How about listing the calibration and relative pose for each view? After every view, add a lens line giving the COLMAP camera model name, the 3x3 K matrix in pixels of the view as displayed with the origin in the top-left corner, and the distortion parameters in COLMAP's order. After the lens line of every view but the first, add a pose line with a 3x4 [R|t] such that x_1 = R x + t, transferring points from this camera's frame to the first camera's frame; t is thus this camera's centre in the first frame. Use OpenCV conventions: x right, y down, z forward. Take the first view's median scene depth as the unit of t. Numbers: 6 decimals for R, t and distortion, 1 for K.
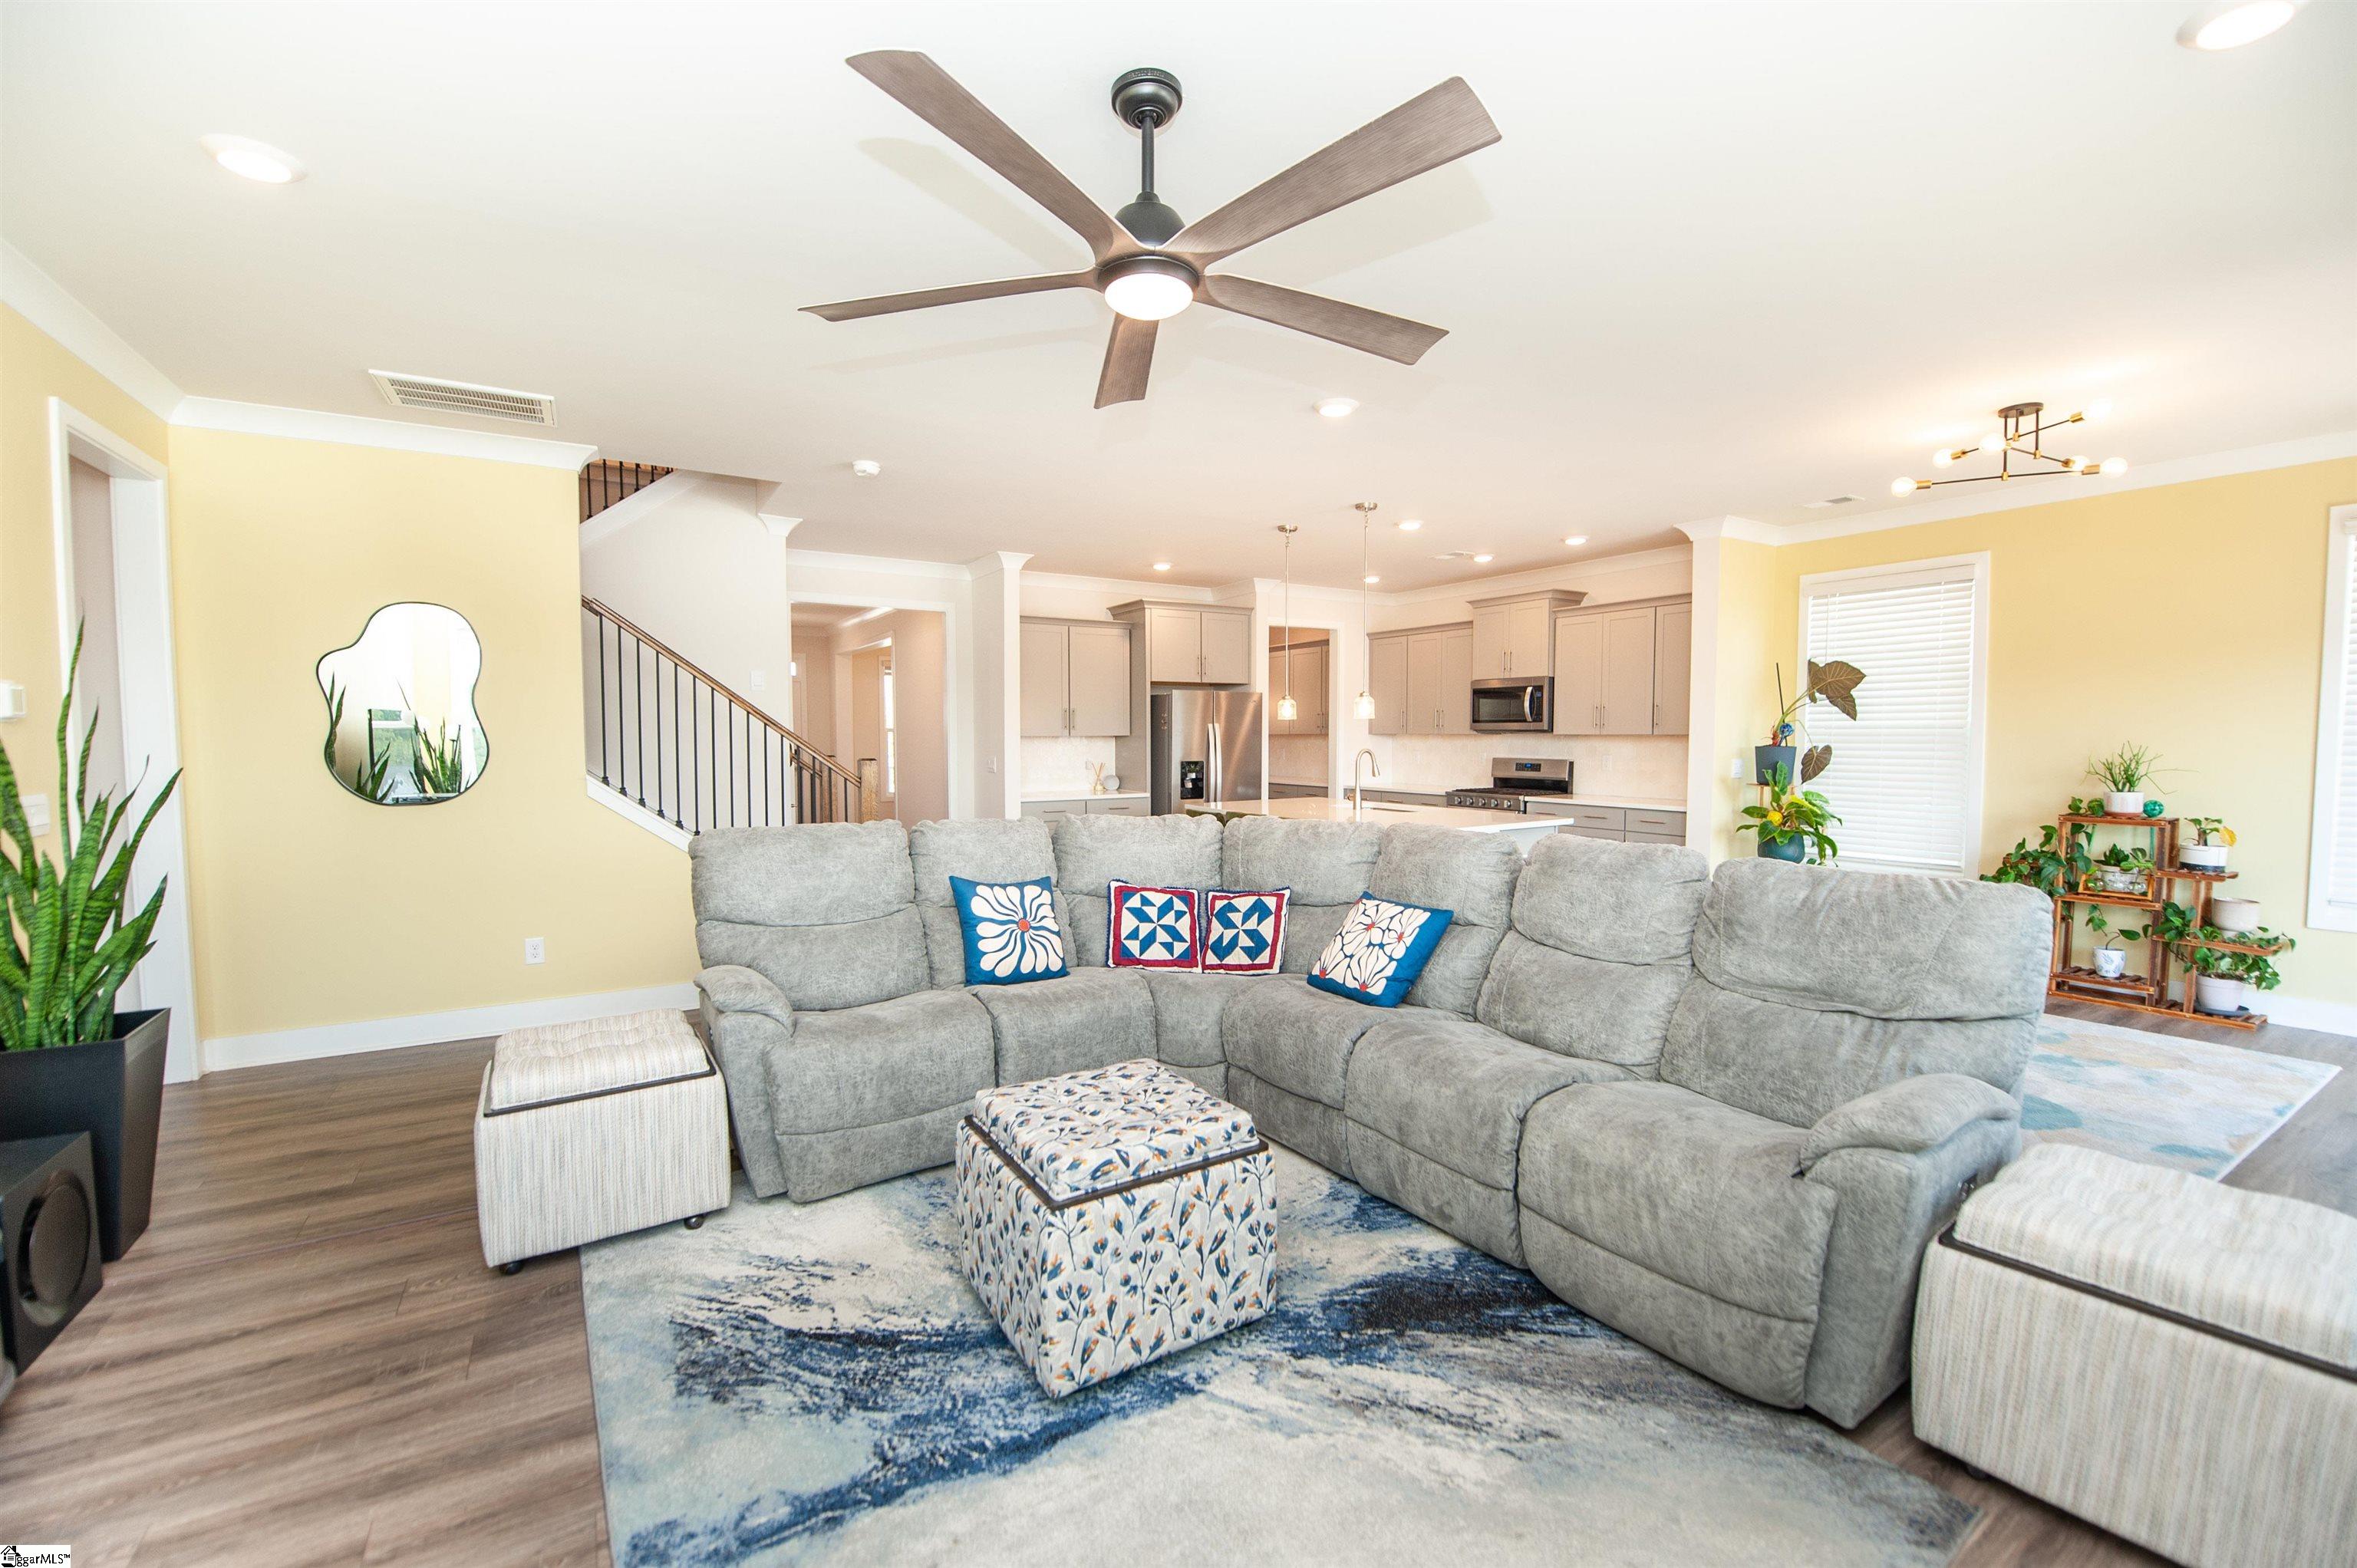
lens RADIAL K [[951.9, 0, 1194.3], [0, 951.9, 788.7], [0, 0, 1]] dist [-0.019073, -0.001004]
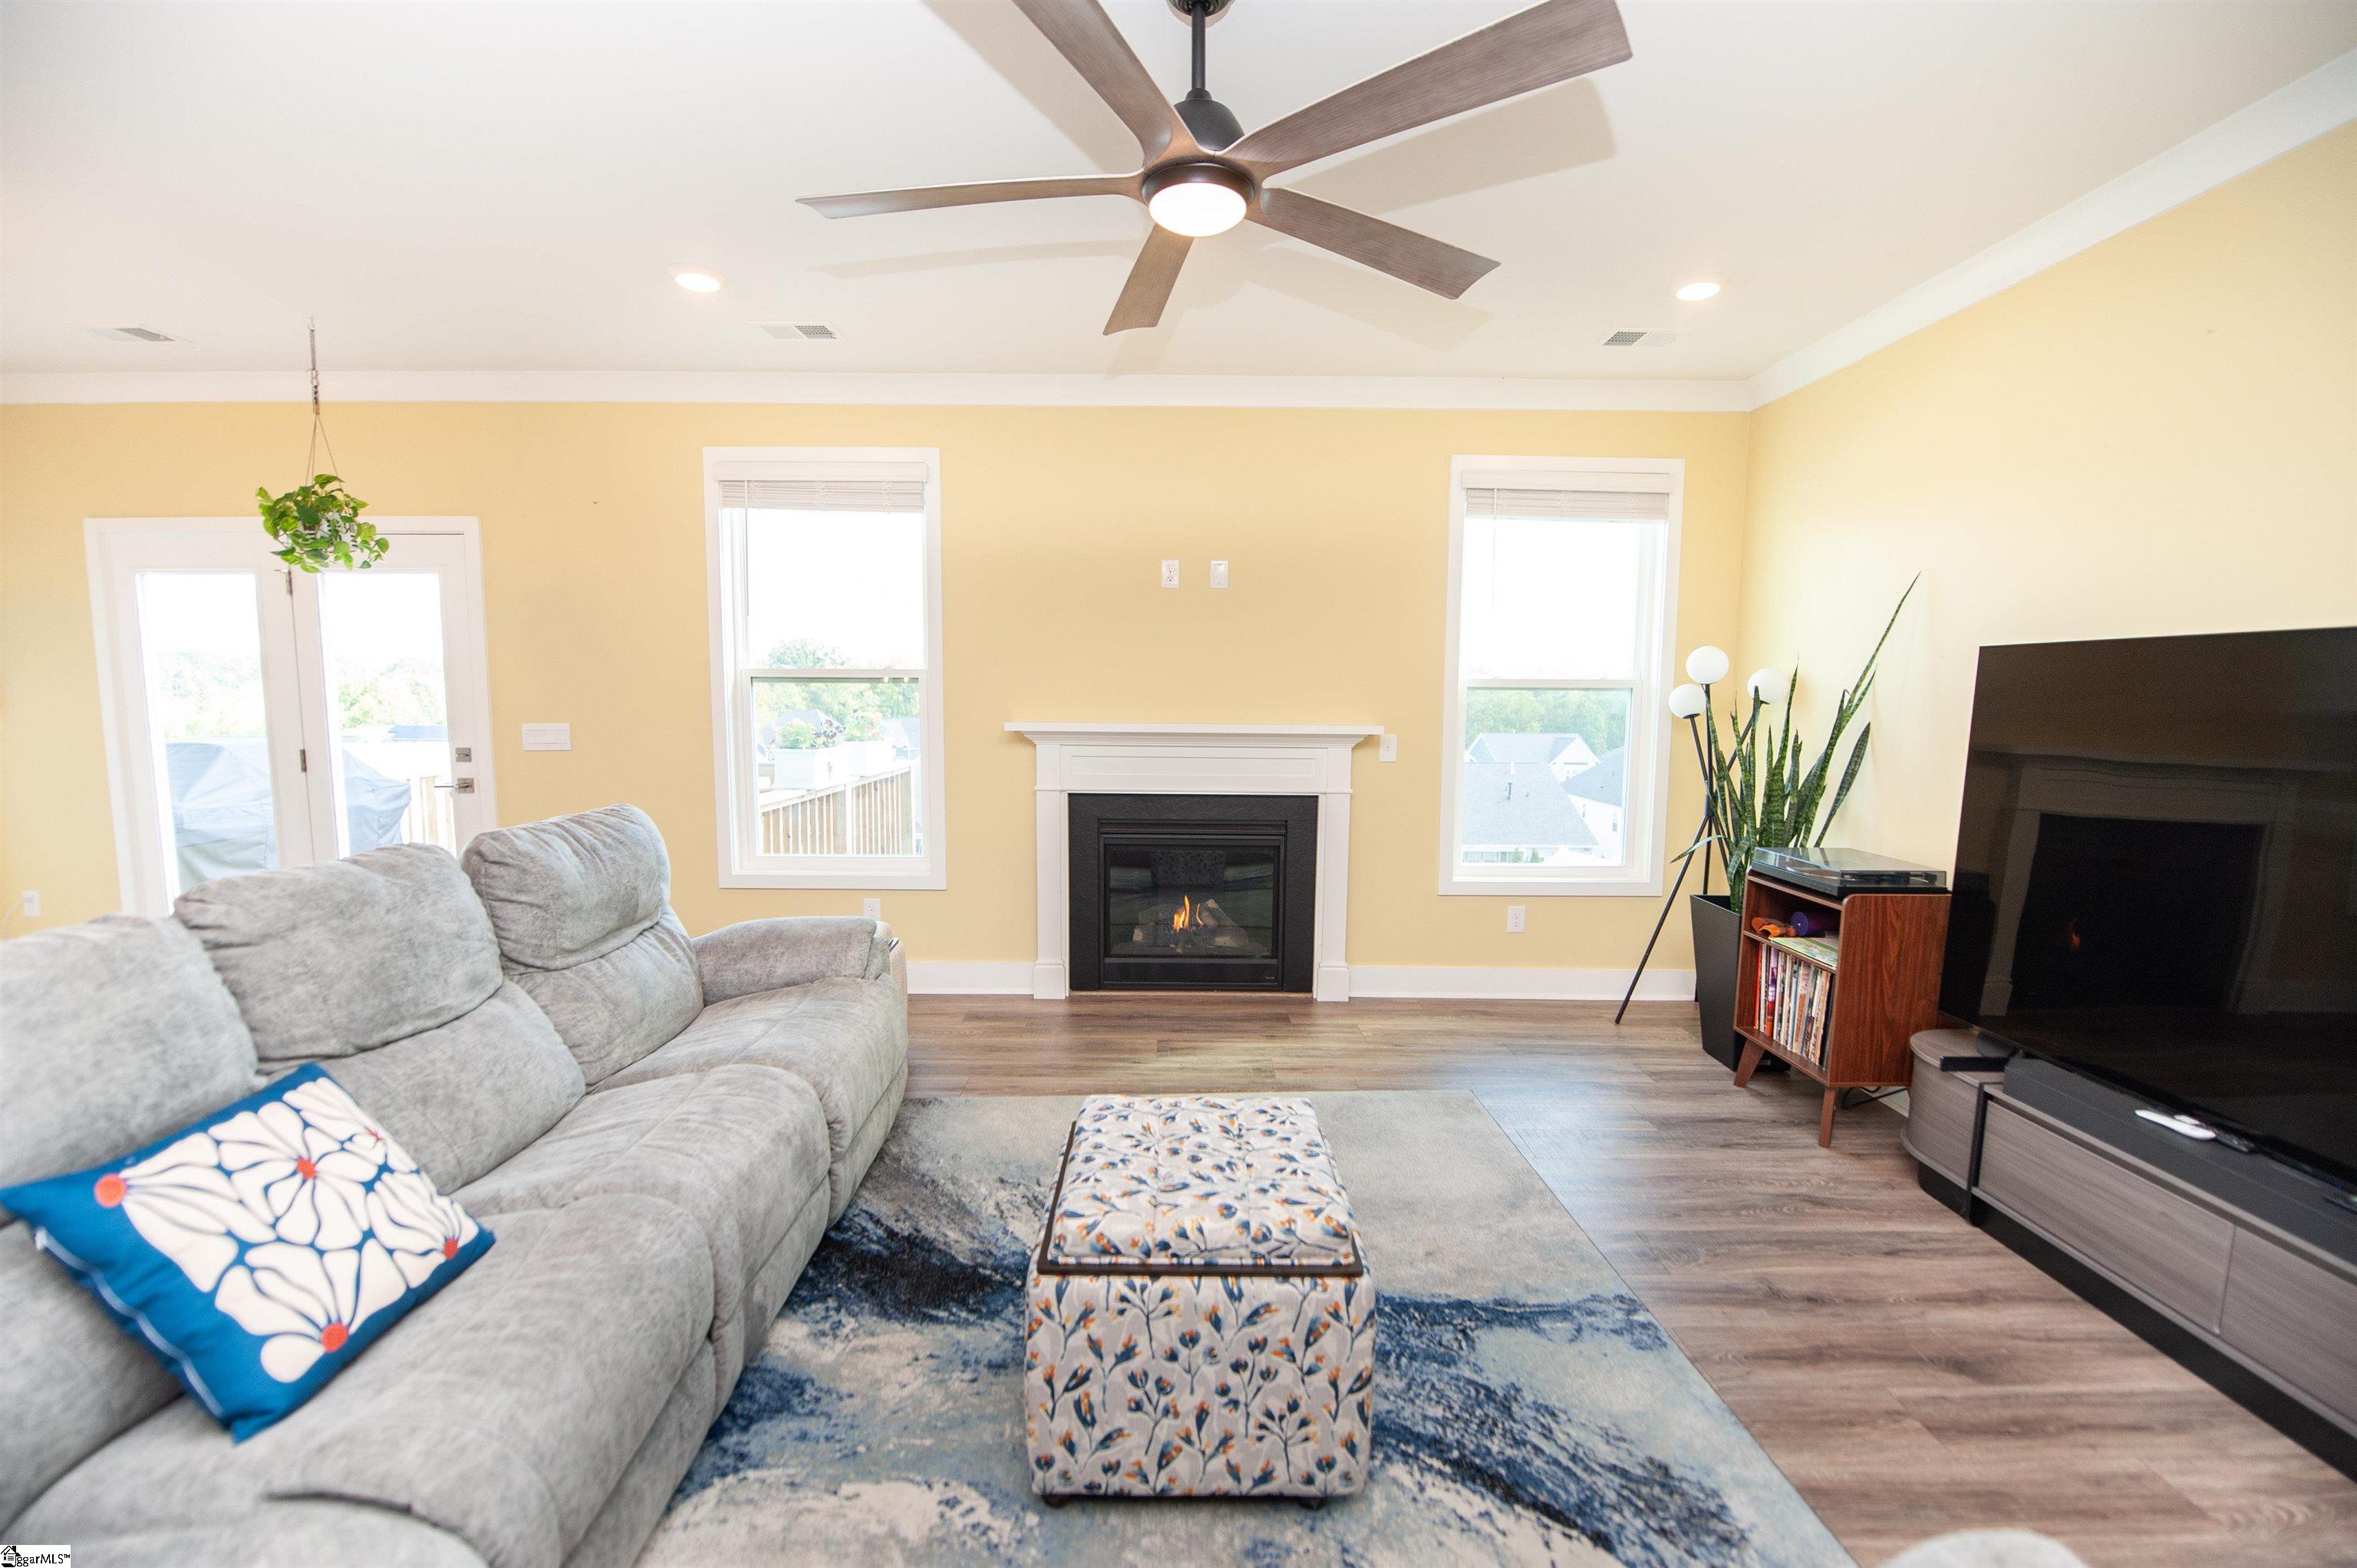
lens RADIAL K [[937.0, 0, 1178.5], [0, 937.0, 784.0], [0, 0, 1]] dist [-0.013036, -0.000148]
pose [[-0.842146, -0.056220, 0.536311, -0.531378], [0.024752, 0.989472, 0.142590, -0.102623], [-0.538681, 0.133357, -0.831889, 1.788875]]
